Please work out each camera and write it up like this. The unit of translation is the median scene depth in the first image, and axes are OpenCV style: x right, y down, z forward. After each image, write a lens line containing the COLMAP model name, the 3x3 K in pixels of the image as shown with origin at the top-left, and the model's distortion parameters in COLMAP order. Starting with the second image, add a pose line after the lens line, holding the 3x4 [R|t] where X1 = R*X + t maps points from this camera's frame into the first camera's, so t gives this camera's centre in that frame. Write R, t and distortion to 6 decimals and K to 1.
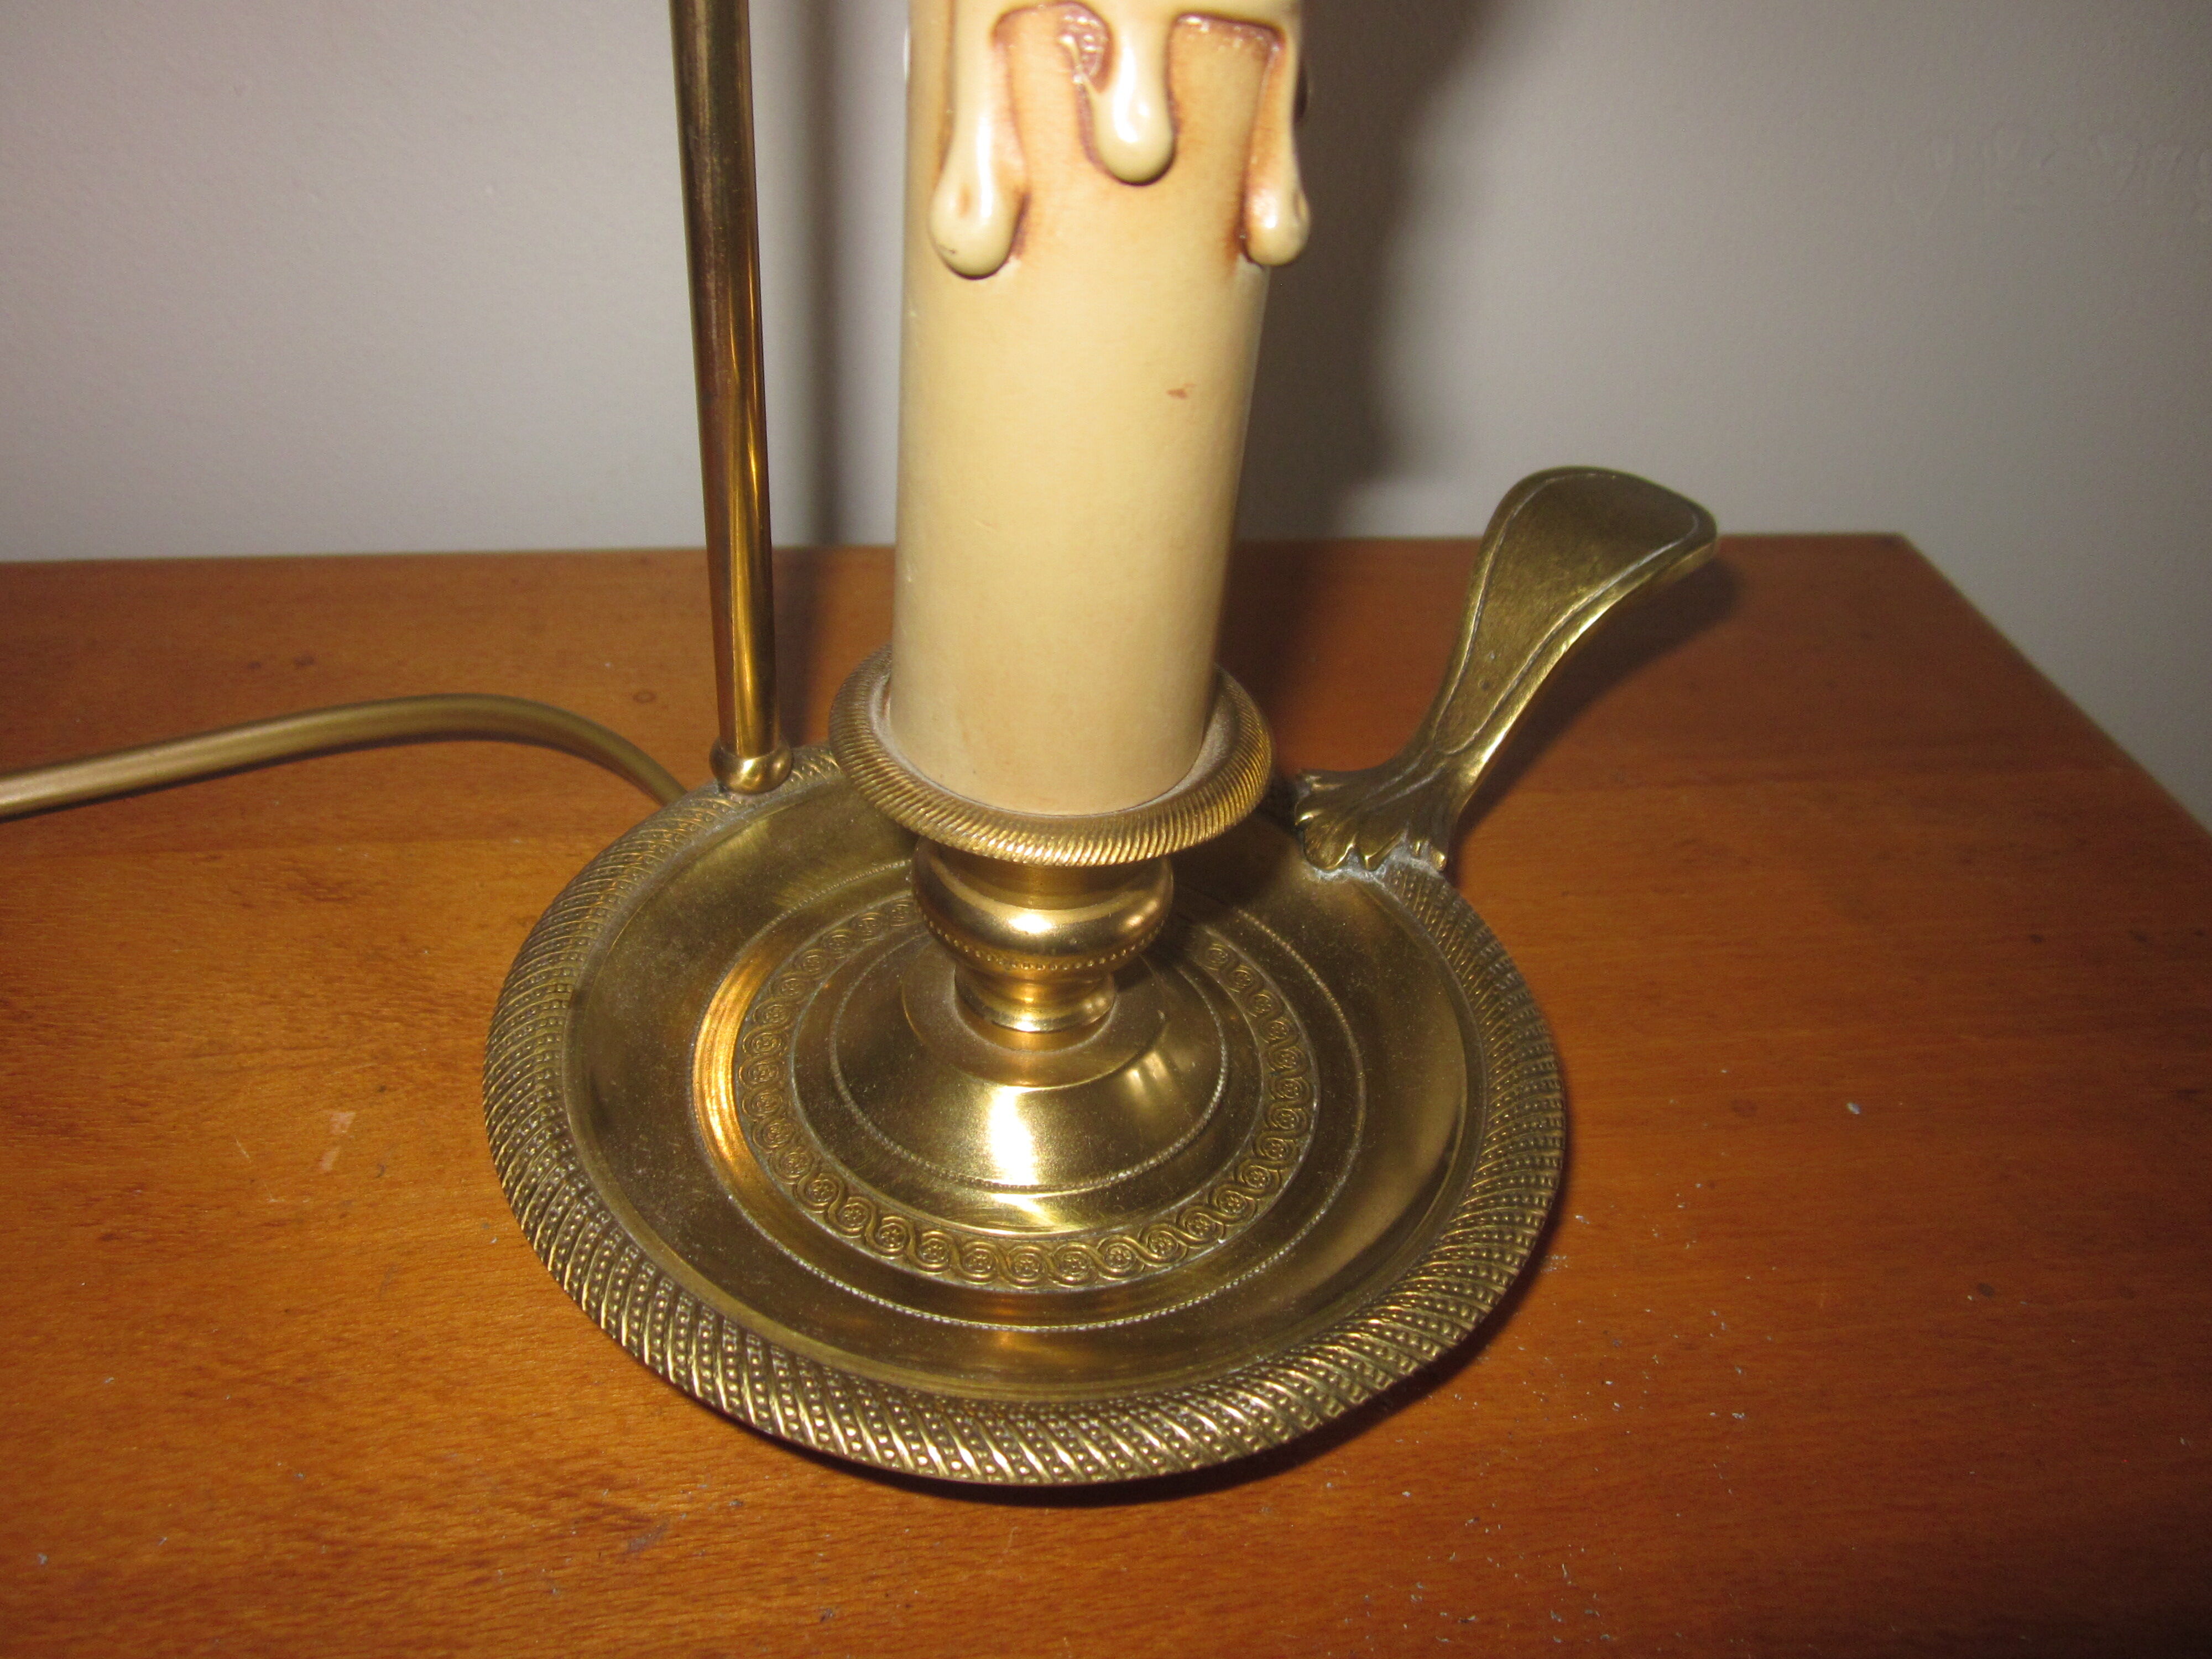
lens RADIAL K [[1908.2, 0, 1106.0], [0, 1908.2, 829.5], [0, 0, 1]] dist [-0.011976, -0.009731]
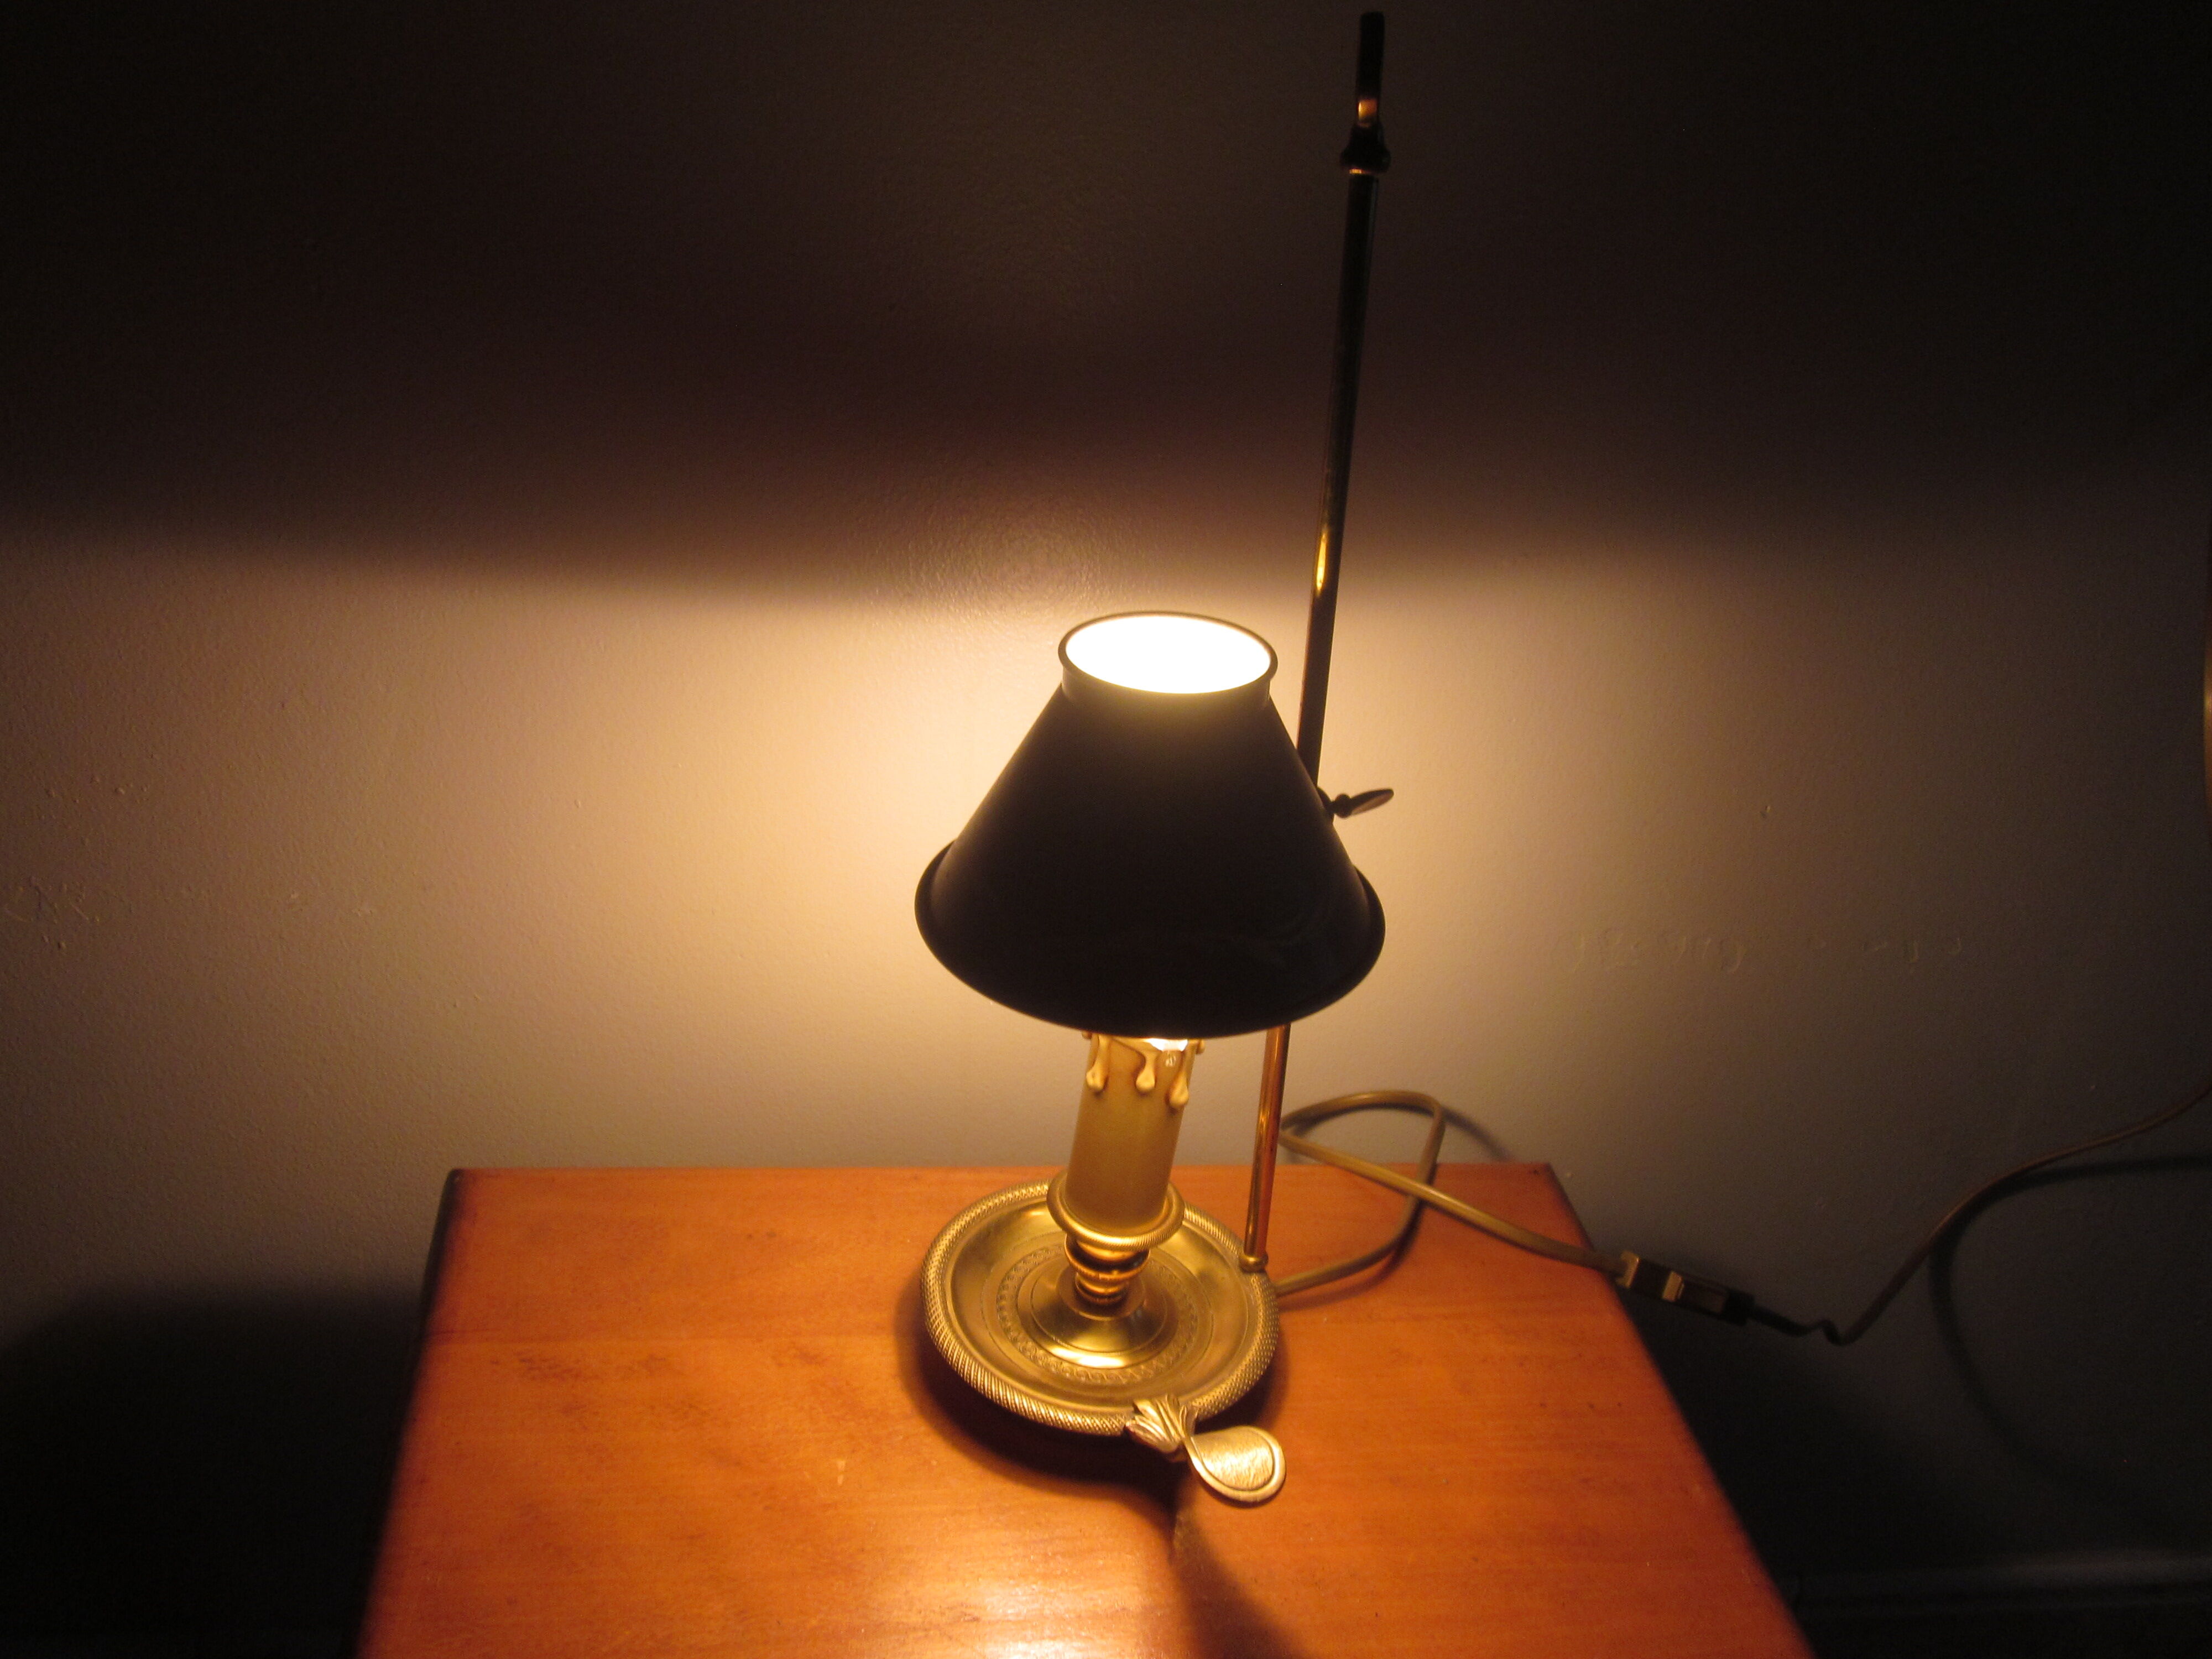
lens RADIAL K [[1908.2, 0, 1106.0], [0, 1908.2, 829.5], [0, 0, 1]] dist [-0.011976, -0.009731]
pose [[0.998828, 0.047236, 0.010563, -0.110378], [-0.045343, 0.989495, -0.137271, -0.355593], [-0.016936, 0.136632, 0.990477, -1.659441]]
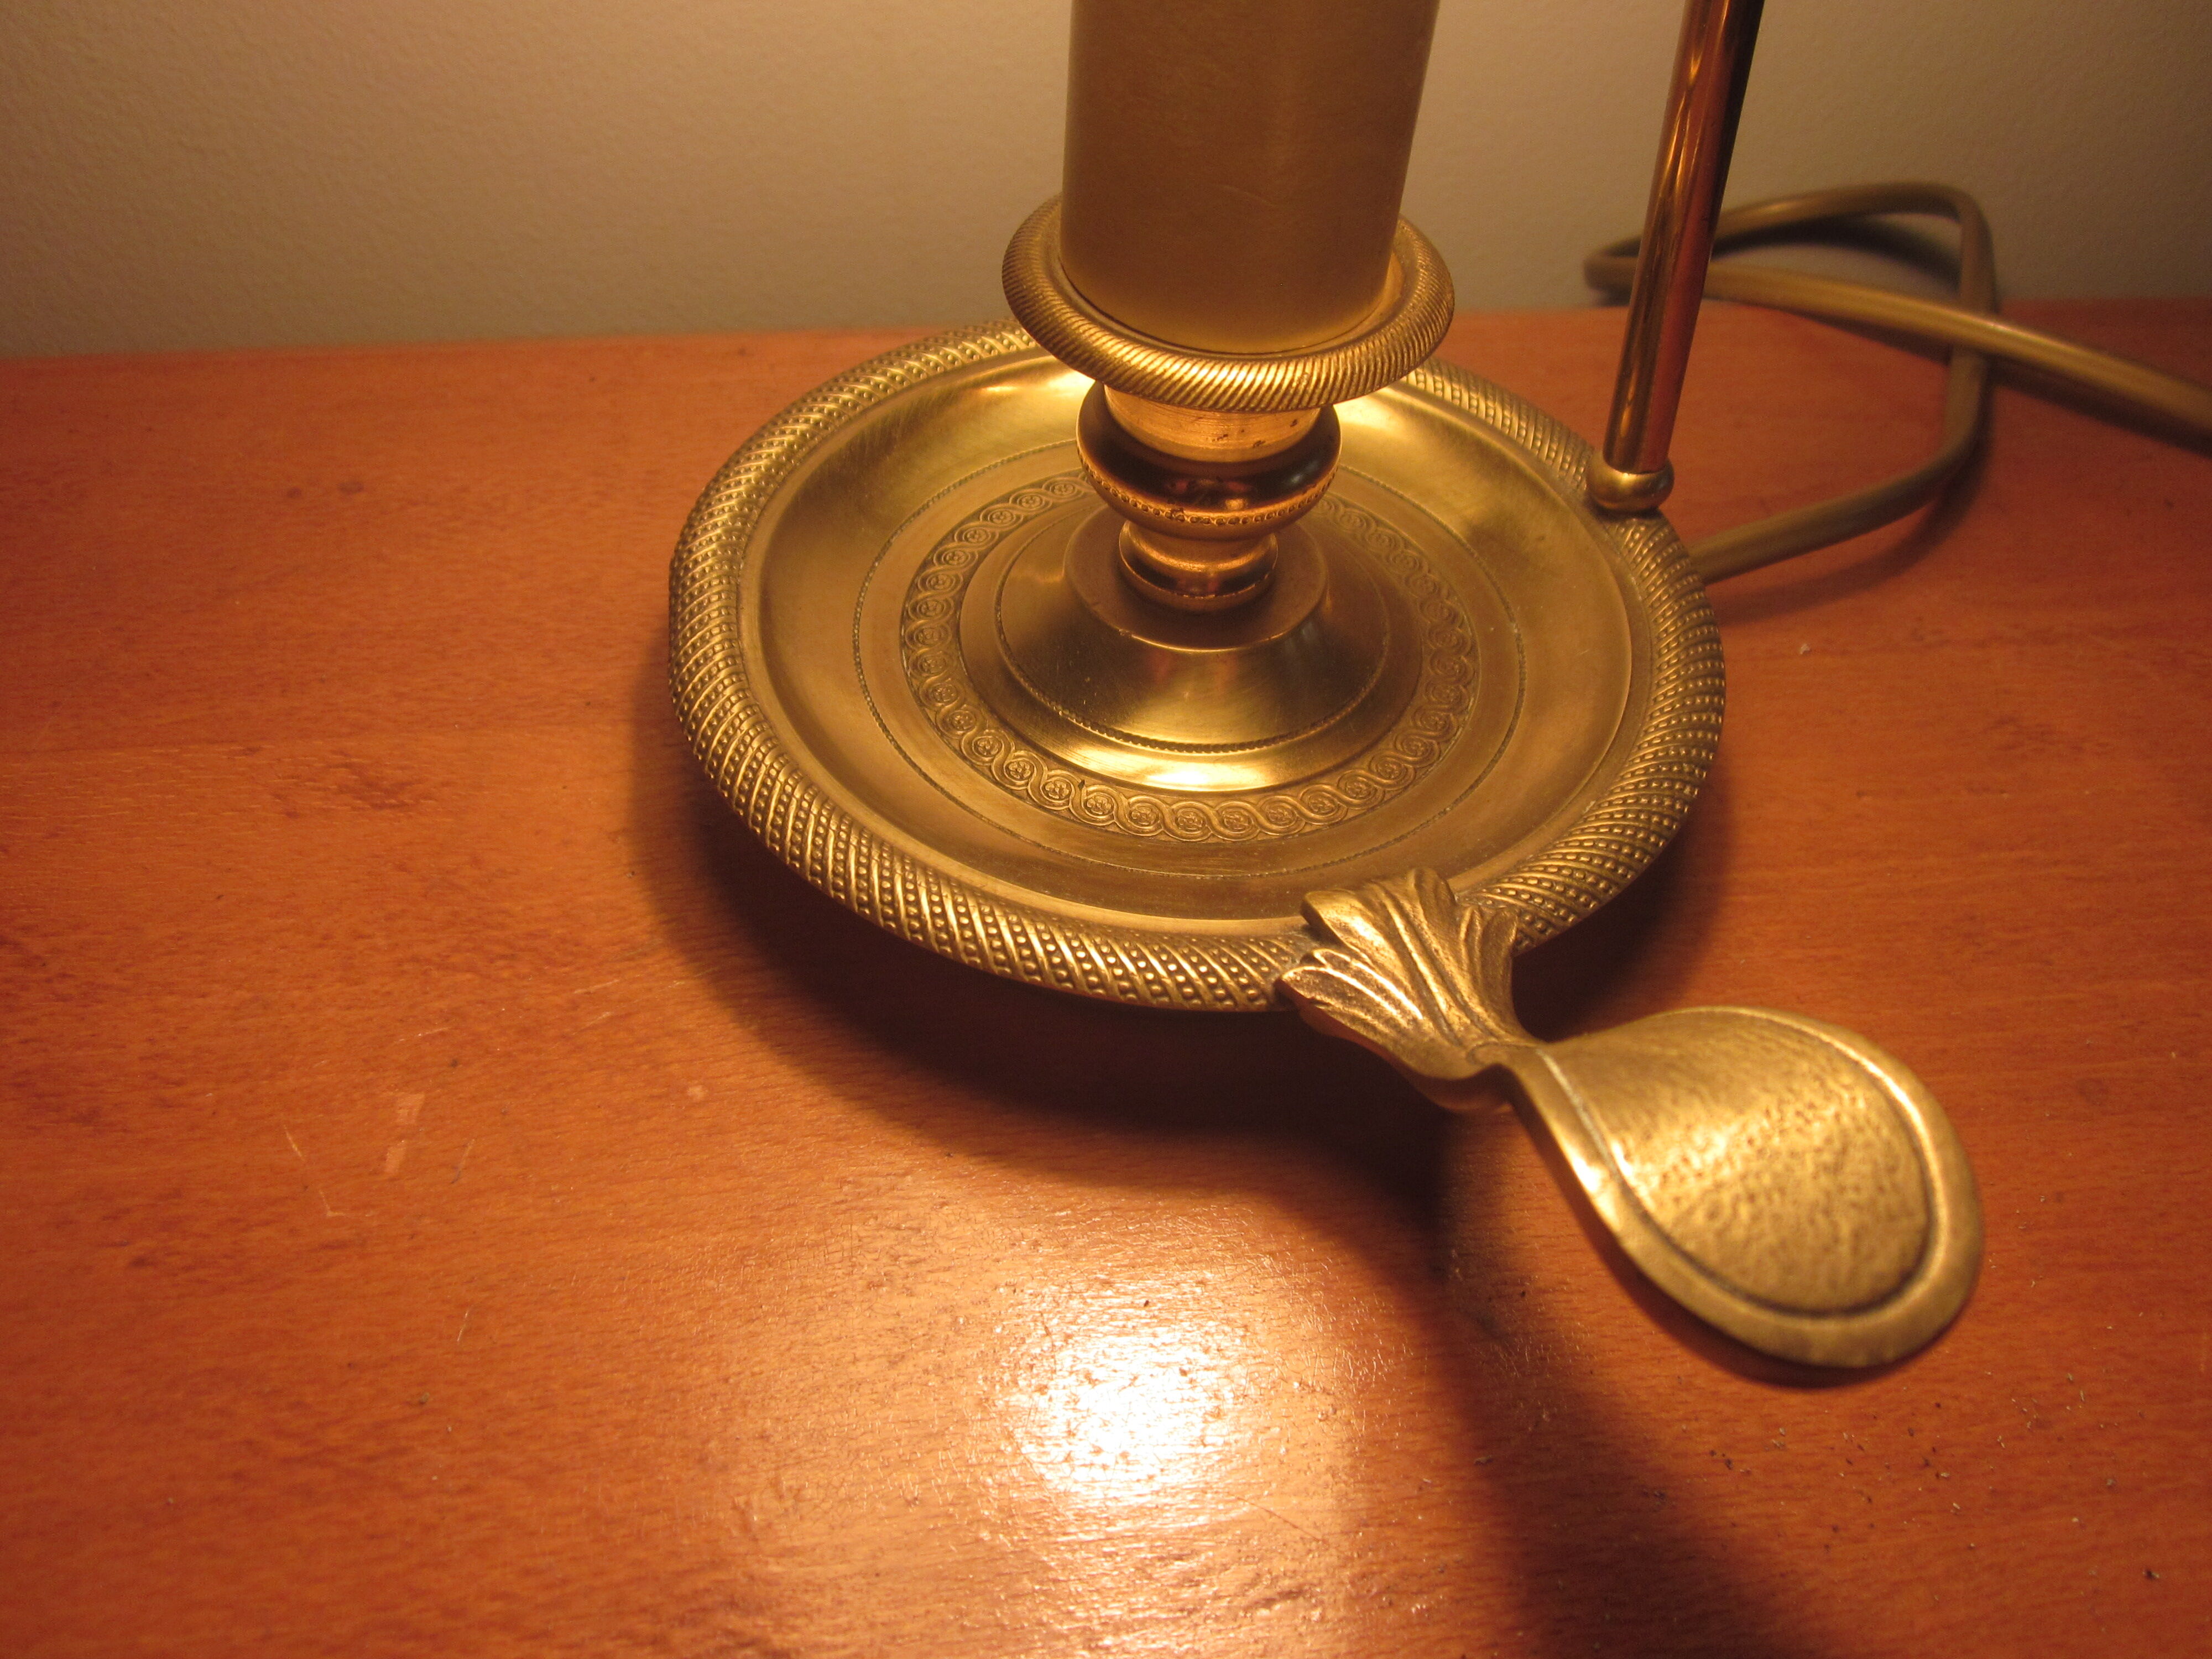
lens RADIAL K [[1908.2, 0, 1106.0], [0, 1908.2, 829.5], [0, 0, 1]] dist [-0.011976, -0.009731]
pose [[0.998580, 0.012098, -0.051884, -0.051721], [-0.003295, 0.986035, 0.166505, -0.107390], [0.053174, -0.166098, 0.984675, 0.207347]]
